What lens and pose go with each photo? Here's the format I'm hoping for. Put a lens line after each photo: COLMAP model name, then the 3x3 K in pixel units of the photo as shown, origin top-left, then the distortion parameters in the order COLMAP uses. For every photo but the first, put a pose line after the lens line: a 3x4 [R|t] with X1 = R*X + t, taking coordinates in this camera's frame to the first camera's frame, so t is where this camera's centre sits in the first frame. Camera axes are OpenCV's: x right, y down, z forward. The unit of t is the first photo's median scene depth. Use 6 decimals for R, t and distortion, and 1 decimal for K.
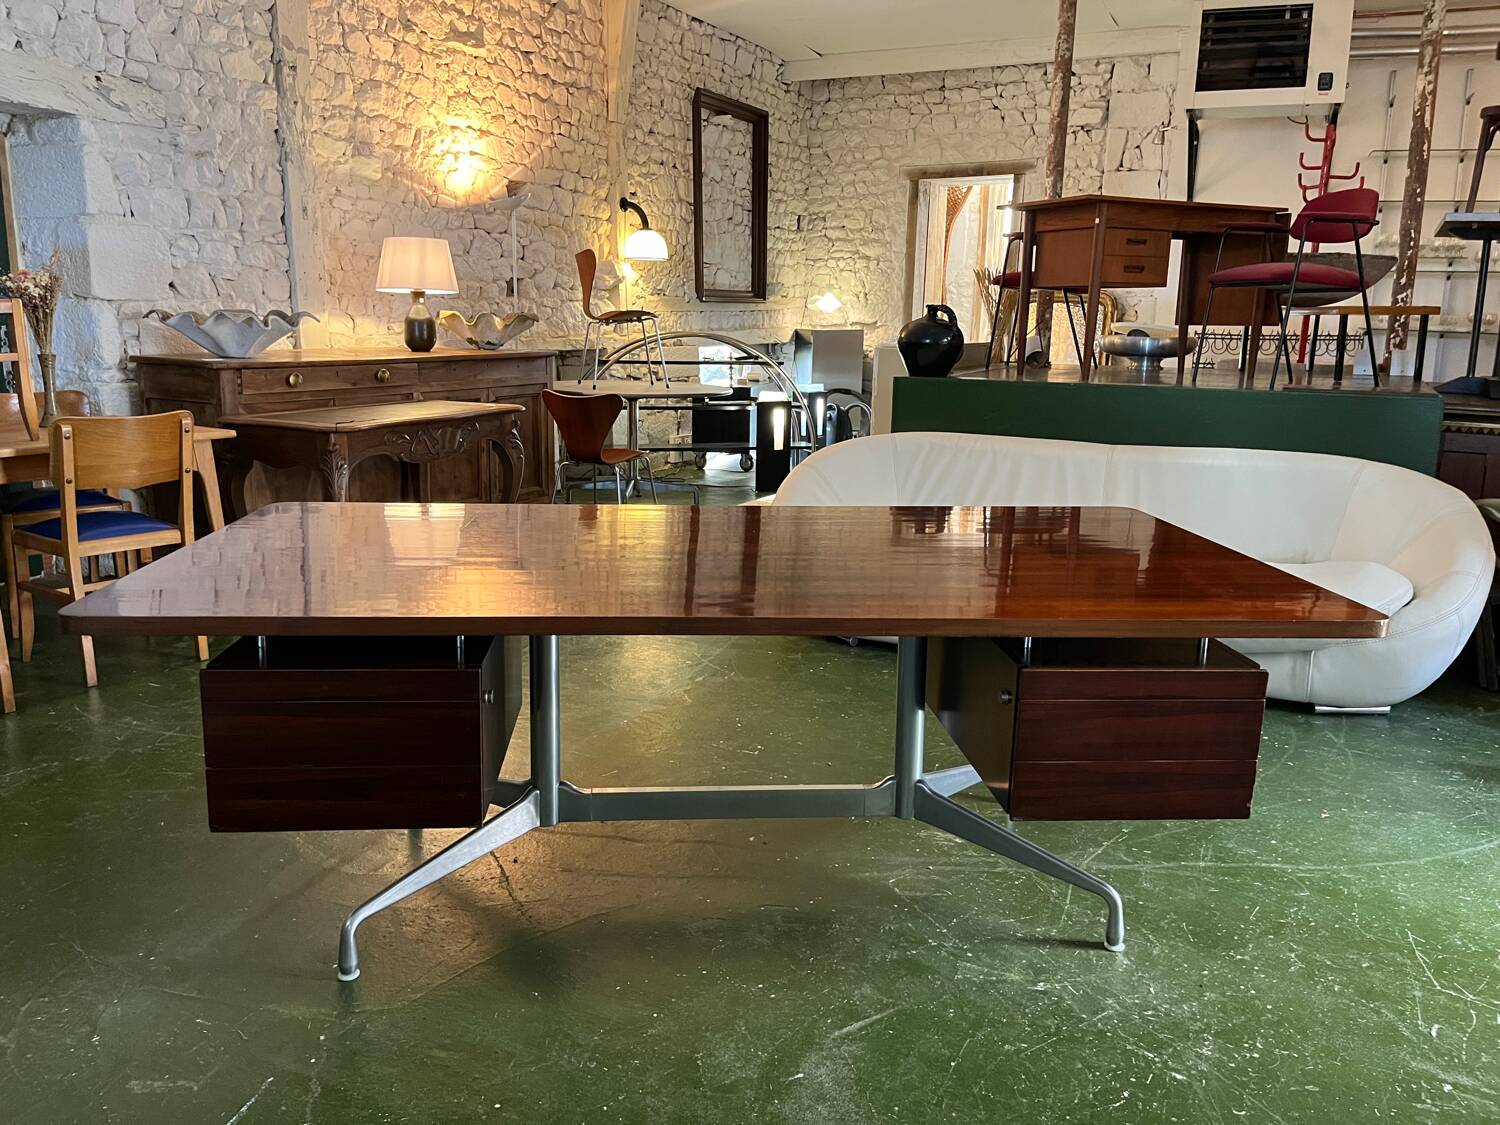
lens RADIAL K [[1101.8, 0, 736.2], [0, 1101.8, 554.6], [0, 0, 1]] dist [0.067365, -0.097071]
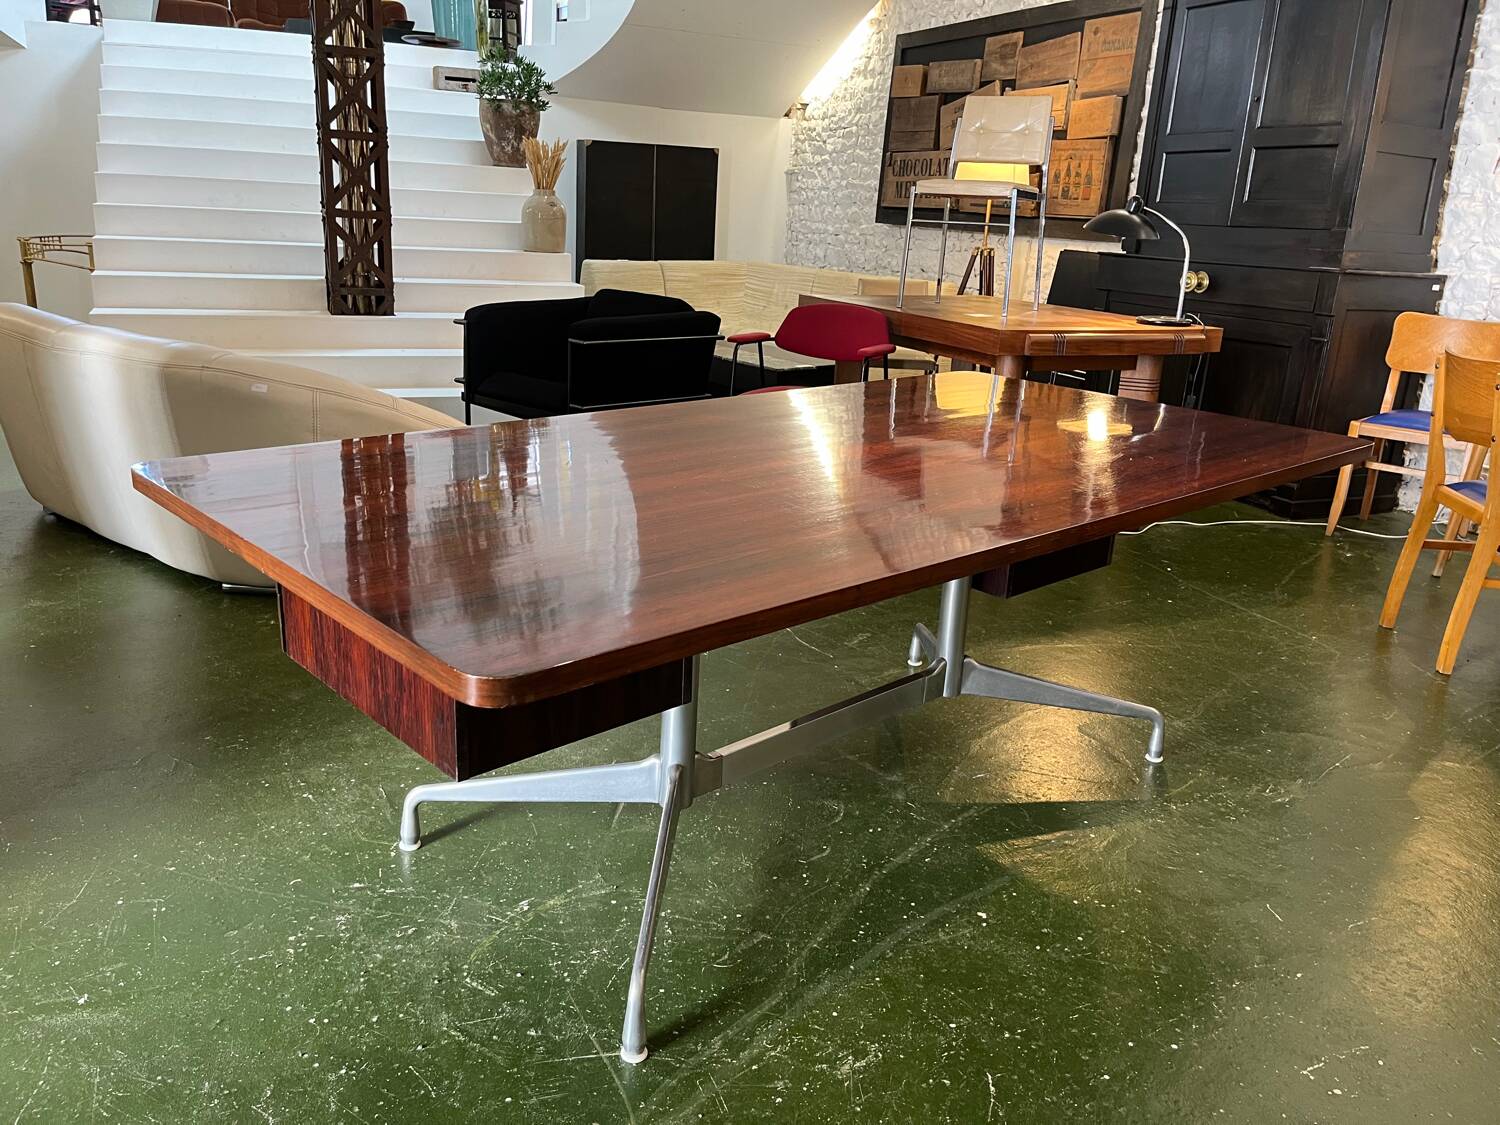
lens RADIAL K [[1143.9, 0, 730.7], [0, 1143.9, 555.2], [0, 0, 1]] dist [0.072582, -0.072373]
pose [[-0.633749, 0.188966, -0.750102, 0.340239], [-0.207397, 0.892690, 0.400113, -0.117321], [0.745217, 0.409141, -0.526551, 0.623487]]
